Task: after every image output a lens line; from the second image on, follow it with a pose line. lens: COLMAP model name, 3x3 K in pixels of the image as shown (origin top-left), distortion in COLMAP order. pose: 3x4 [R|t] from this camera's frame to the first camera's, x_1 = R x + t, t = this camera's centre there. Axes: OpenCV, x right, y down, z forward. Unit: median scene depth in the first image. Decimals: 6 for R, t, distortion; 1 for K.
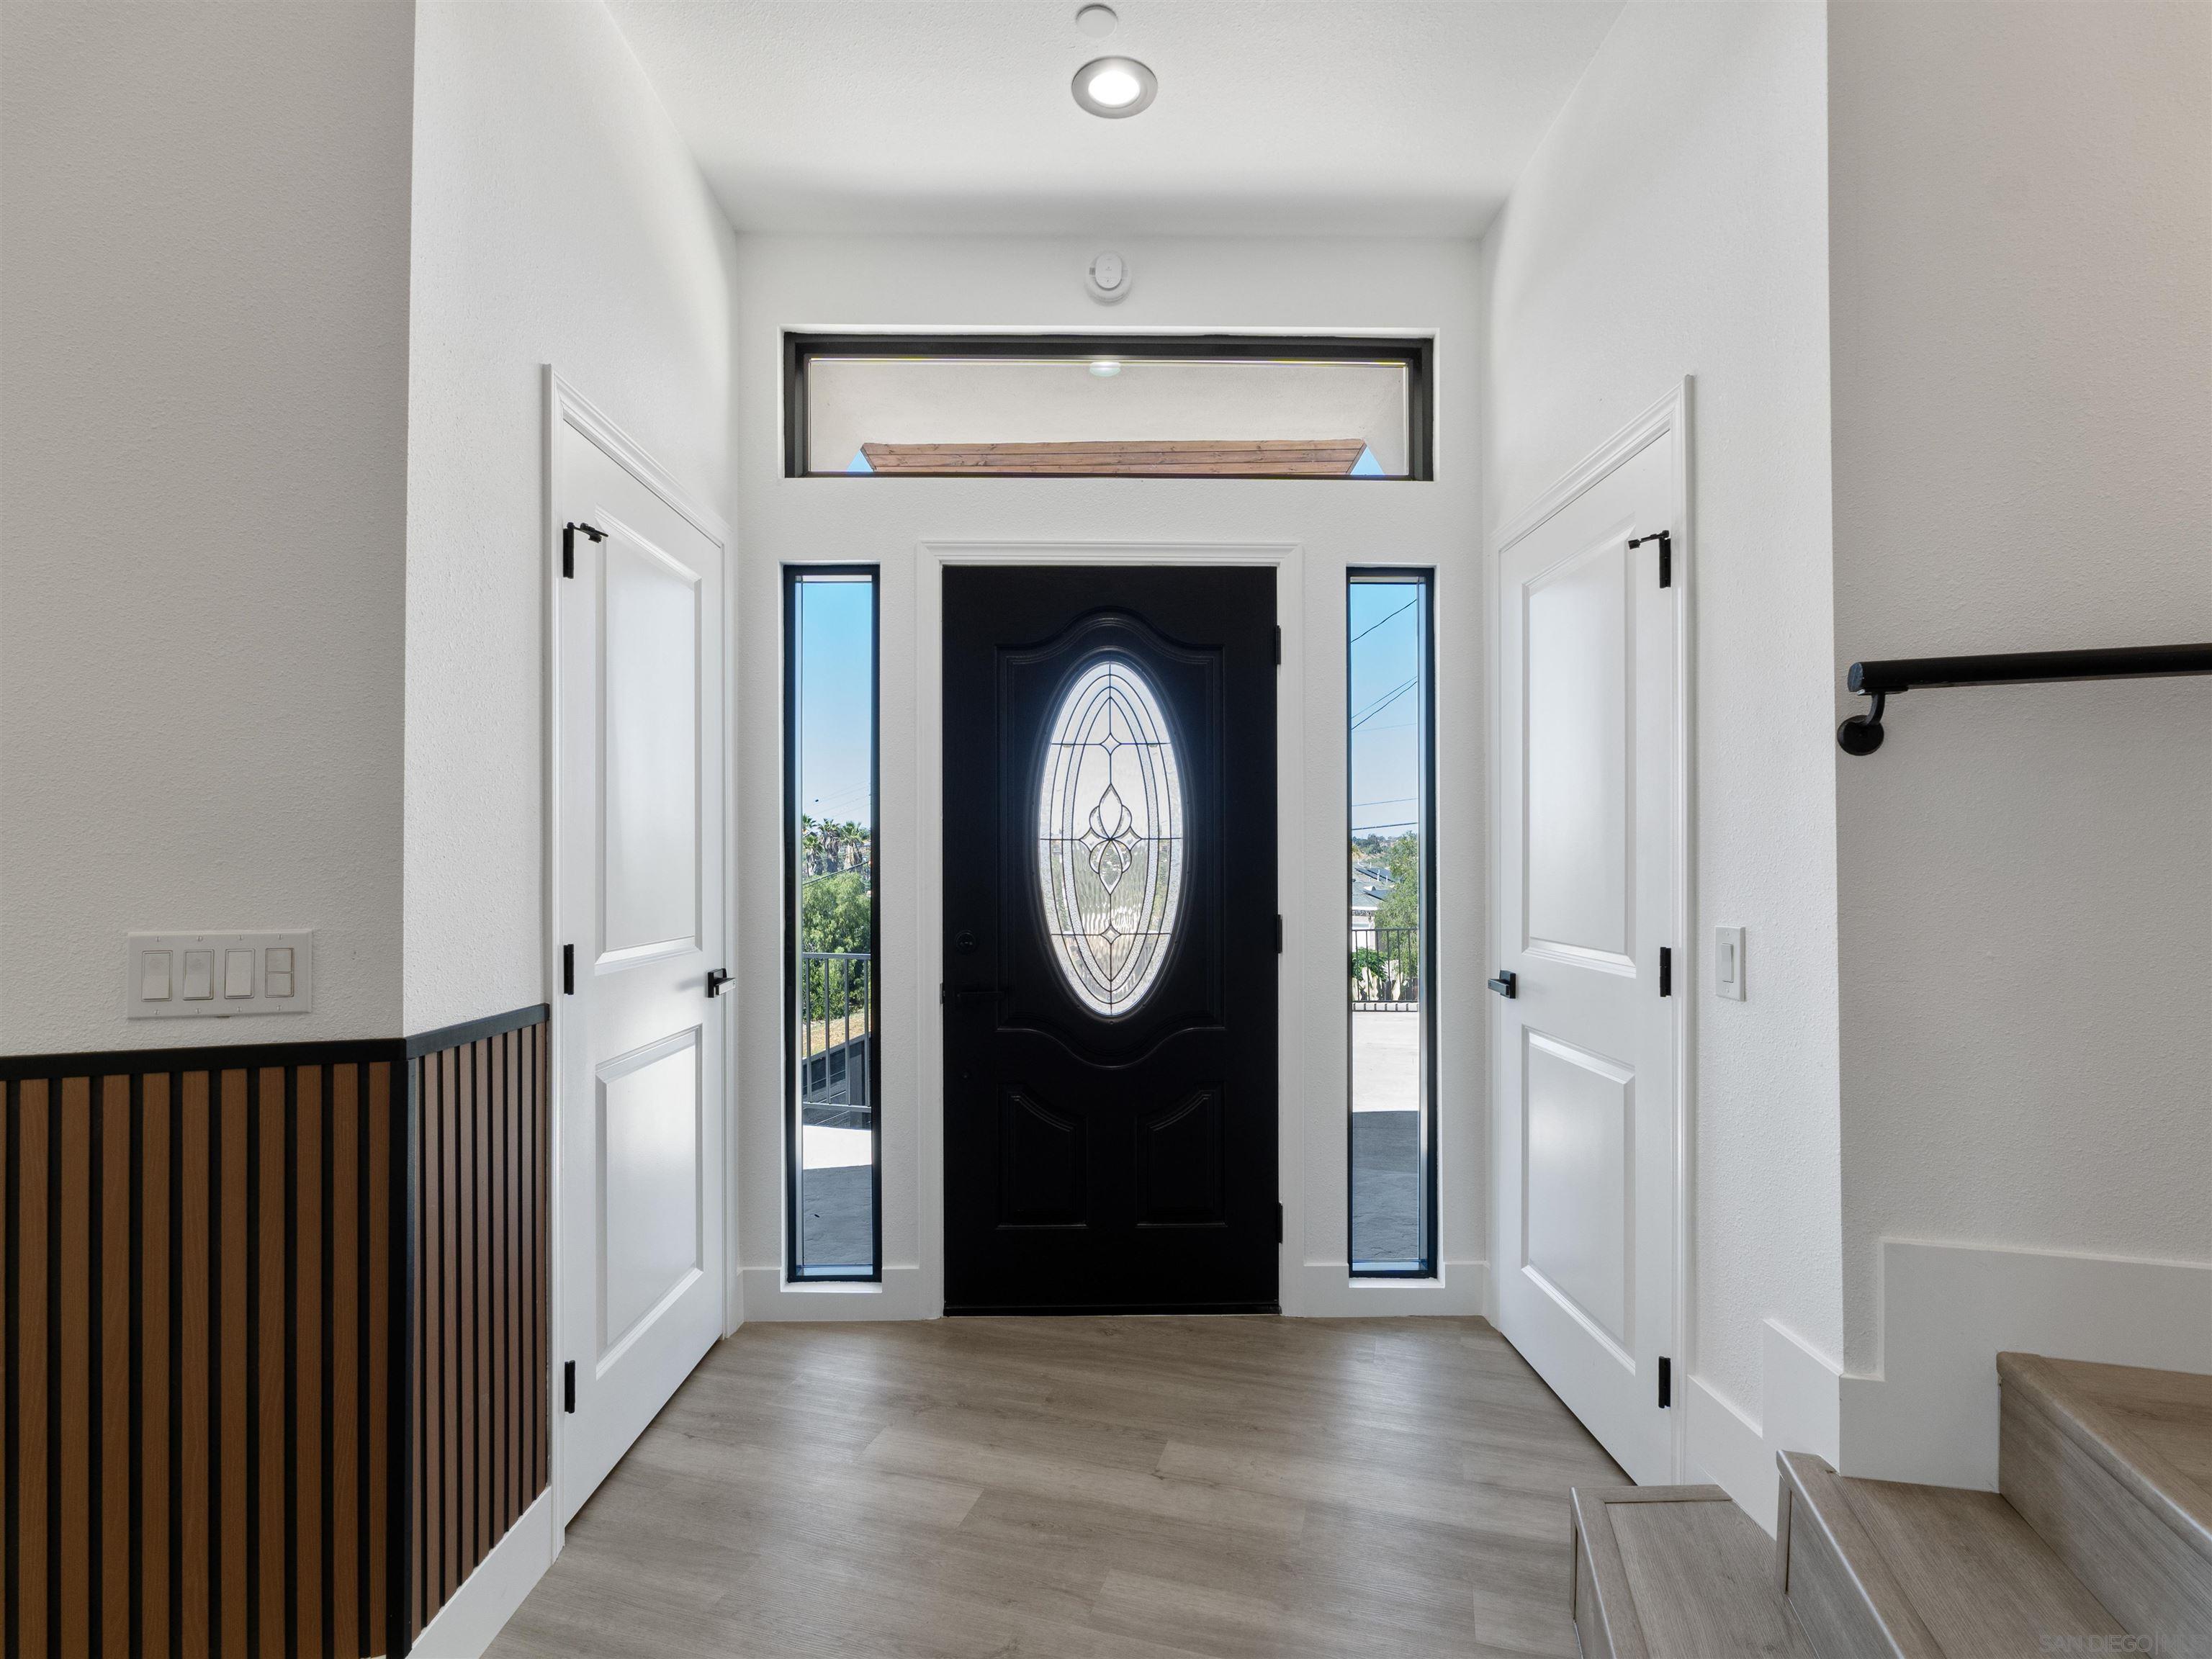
lens RADIAL K [[1043.3, 0, 1109.2], [0, 1043.3, 861.6], [0, 0, 1]] dist [-0.000476, -0.006042]
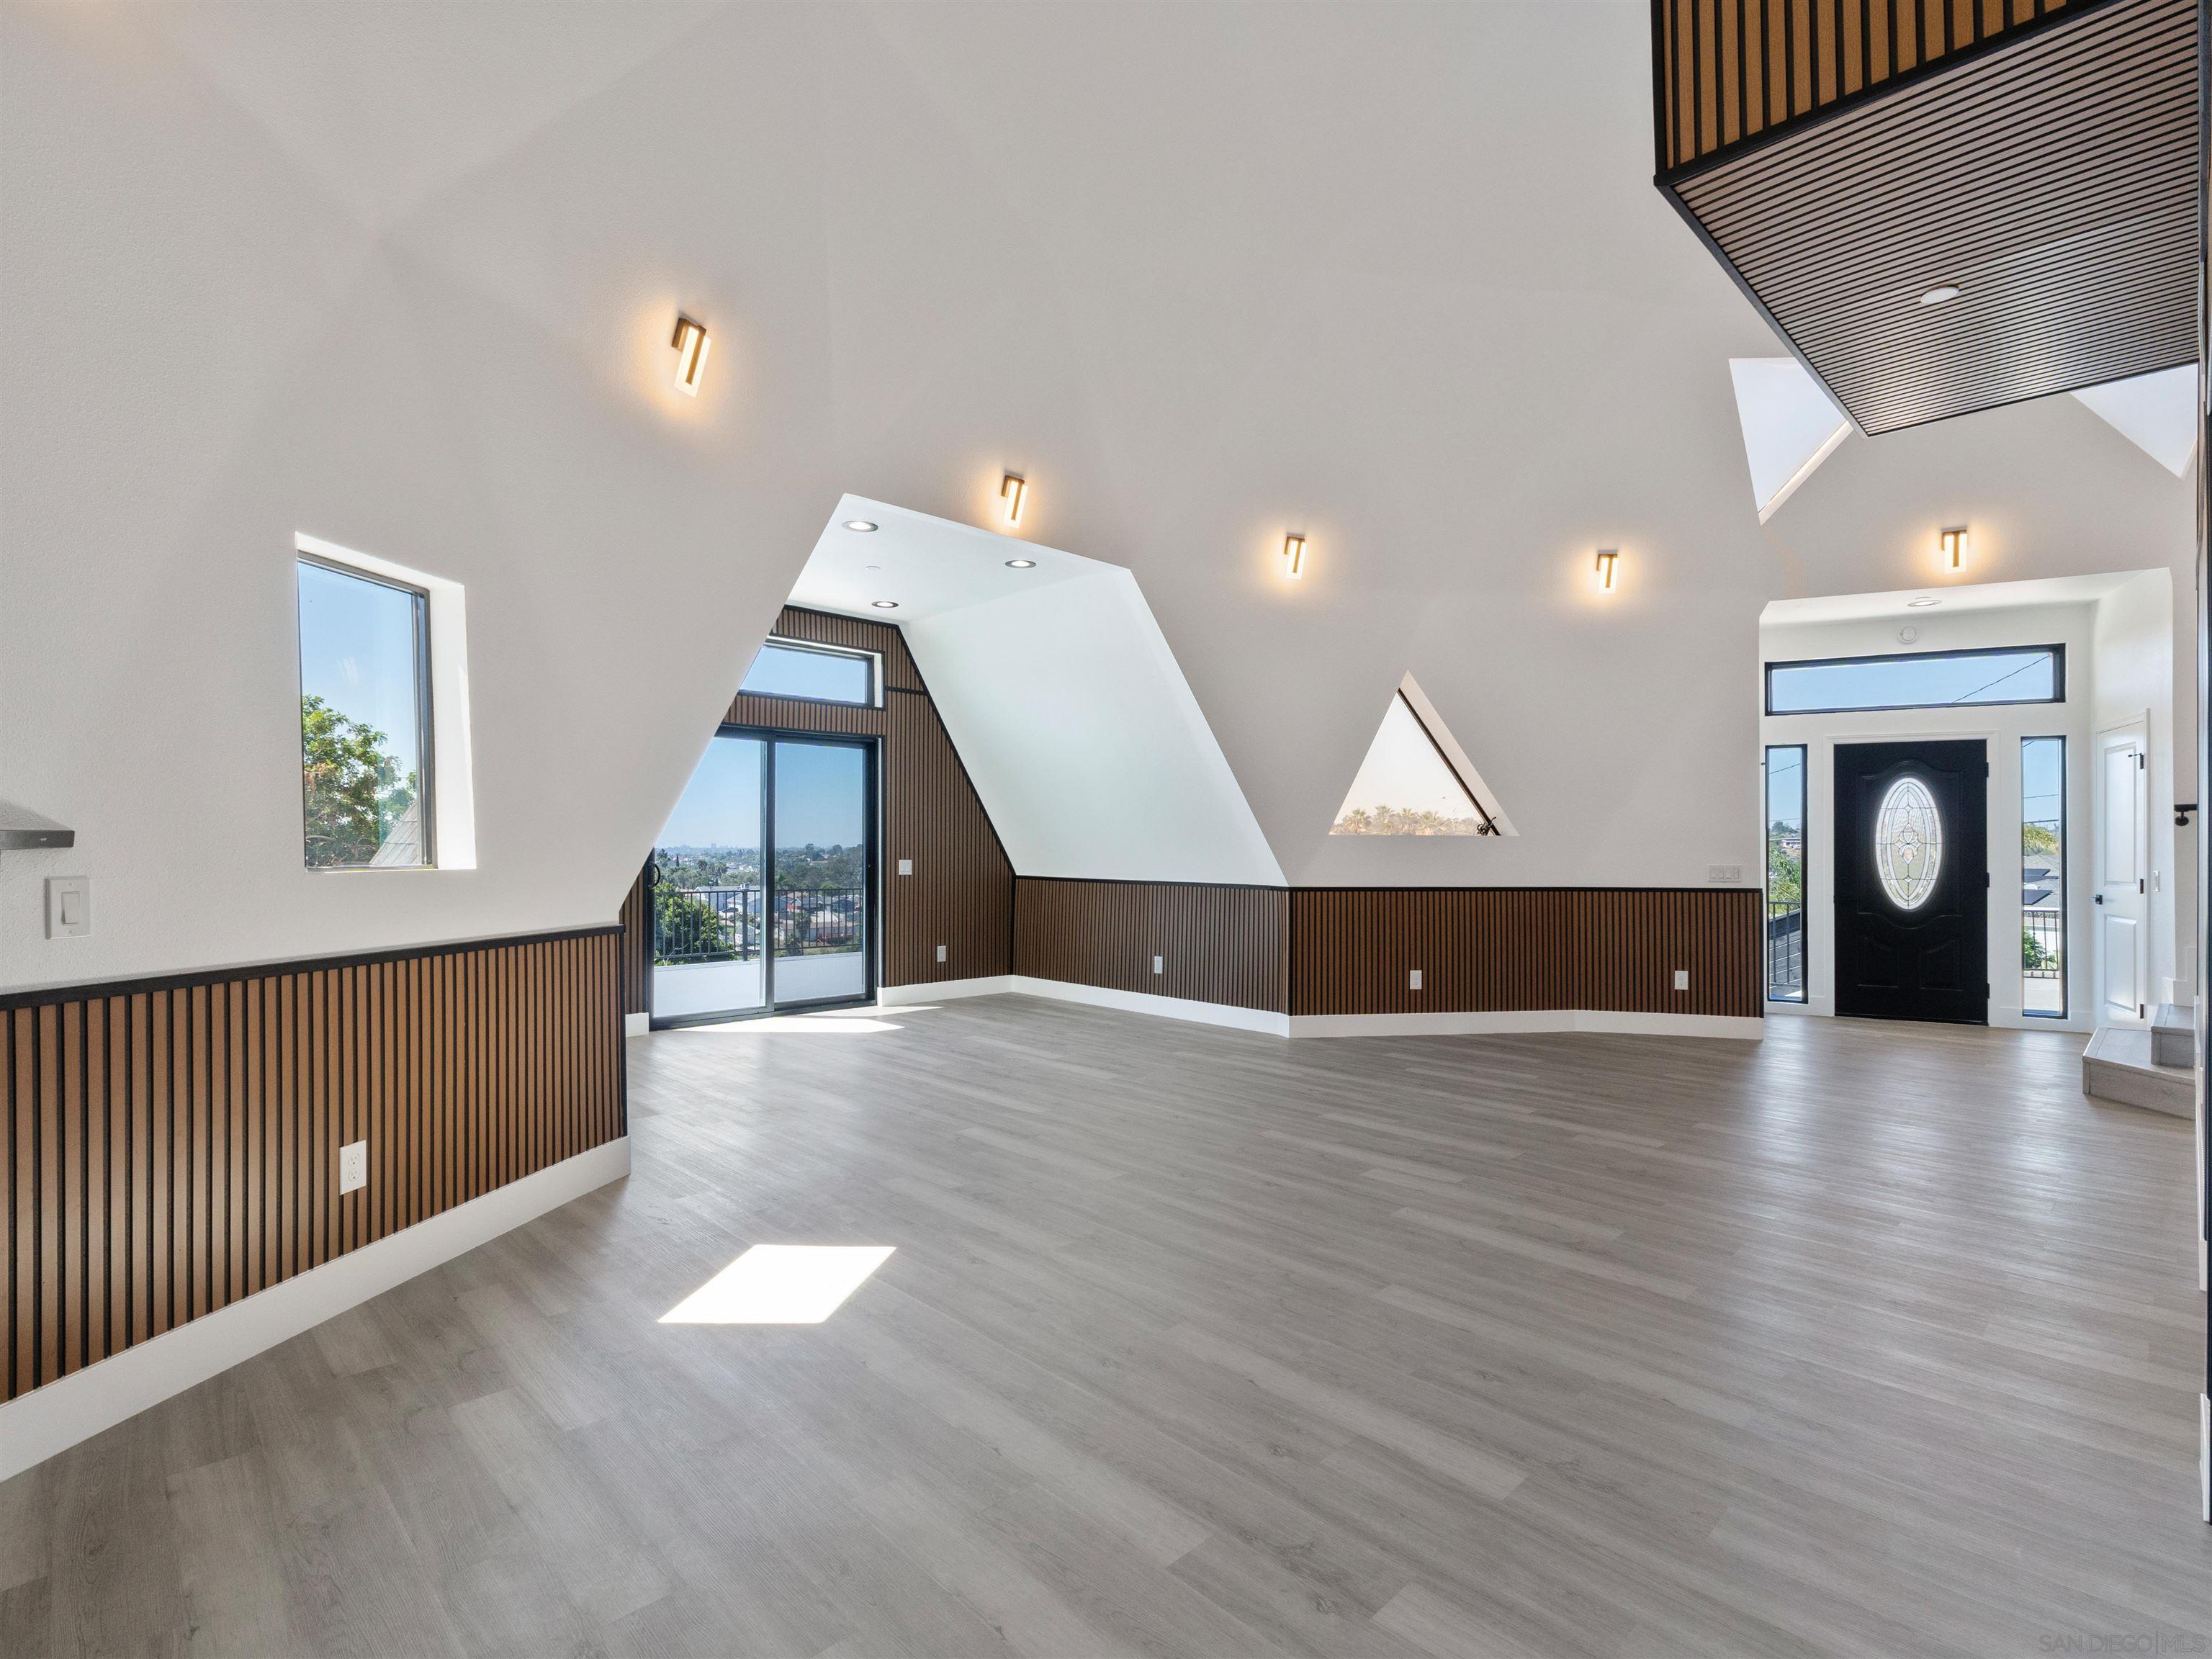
lens RADIAL K [[1056.7, 0, 1107.5], [0, 1056.7, 838.6], [0, 0, 1]] dist [-0.002810, -0.000706]
pose [[0.877396, 0.003570, -0.479754, -0.506080], [-0.007771, 0.999947, -0.006771, 0.000487], [0.479705, 0.009669, 0.877377, -2.378666]]
